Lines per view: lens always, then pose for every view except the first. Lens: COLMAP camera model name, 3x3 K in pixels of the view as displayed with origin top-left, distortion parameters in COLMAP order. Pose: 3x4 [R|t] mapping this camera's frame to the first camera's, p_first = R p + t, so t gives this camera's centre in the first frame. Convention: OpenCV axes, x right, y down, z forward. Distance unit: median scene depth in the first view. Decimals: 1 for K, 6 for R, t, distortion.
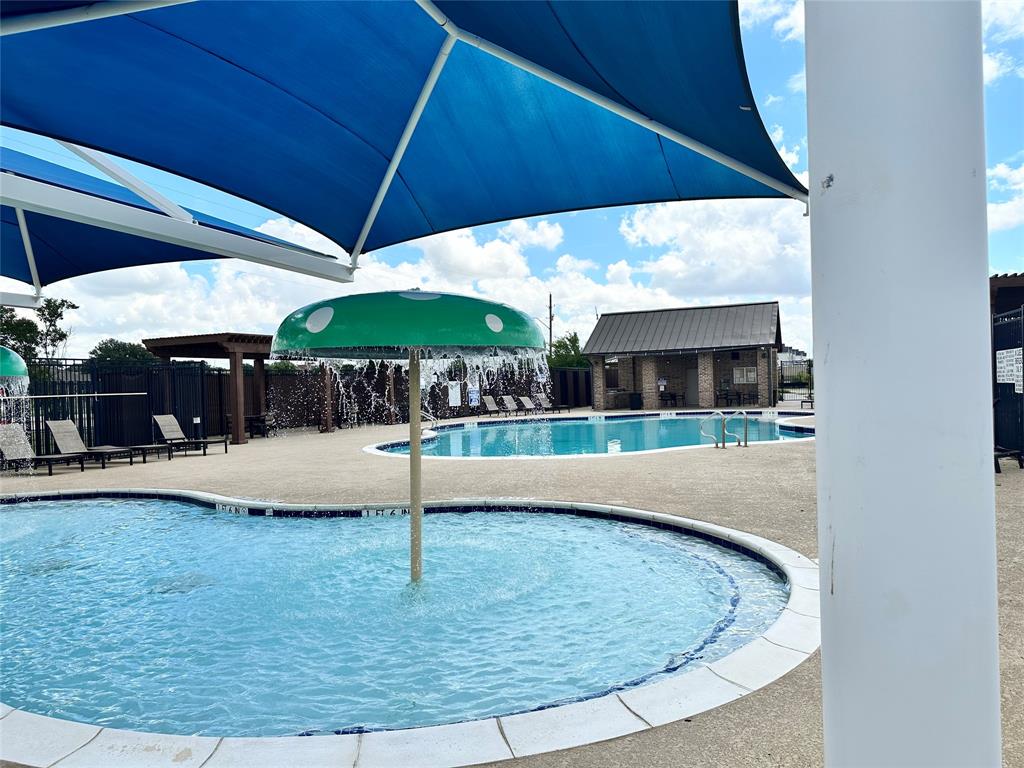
lens RADIAL K [[707.0, 0, 512.0], [0, 707.0, 384.0], [0, 0, 1]] dist [-0.000153, -0.000886]
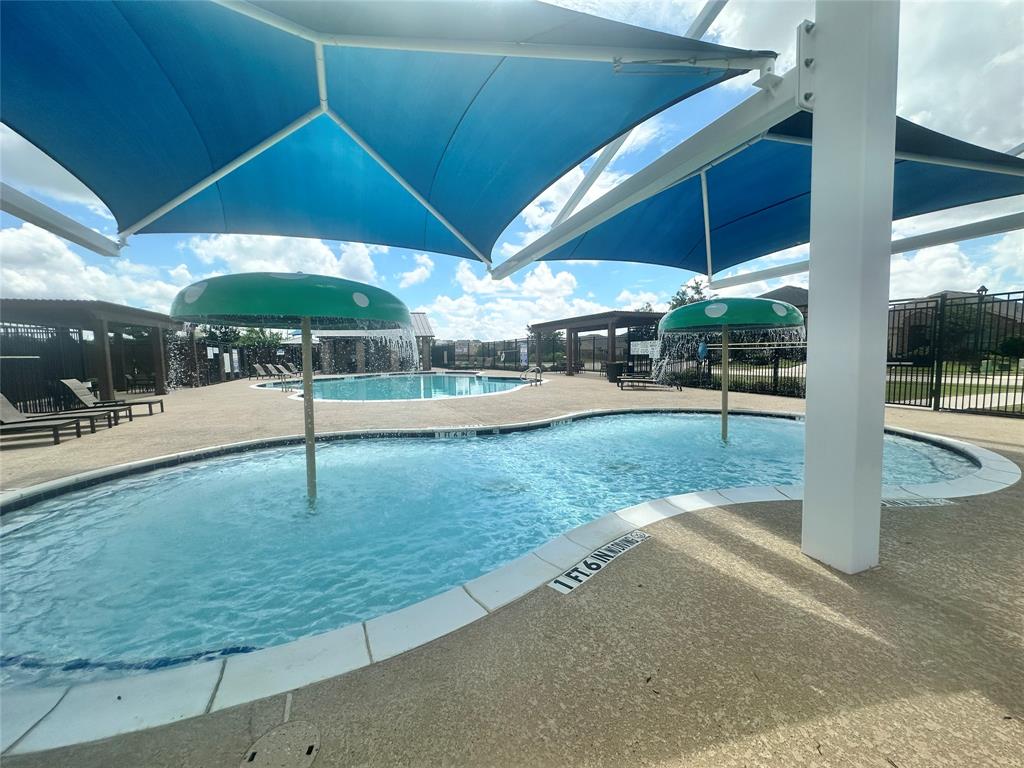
lens RADIAL K [[405.9, 0, 512.0], [0, 405.9, 384.0], [0, 0, 1]] dist [-0.000826, -0.000077]
pose [[0.826599, -0.030322, 0.561974, -0.266005], [-0.005574, 0.998057, 0.062051, 0.007349], [-0.562763, -0.054424, 0.824824, 0.088756]]
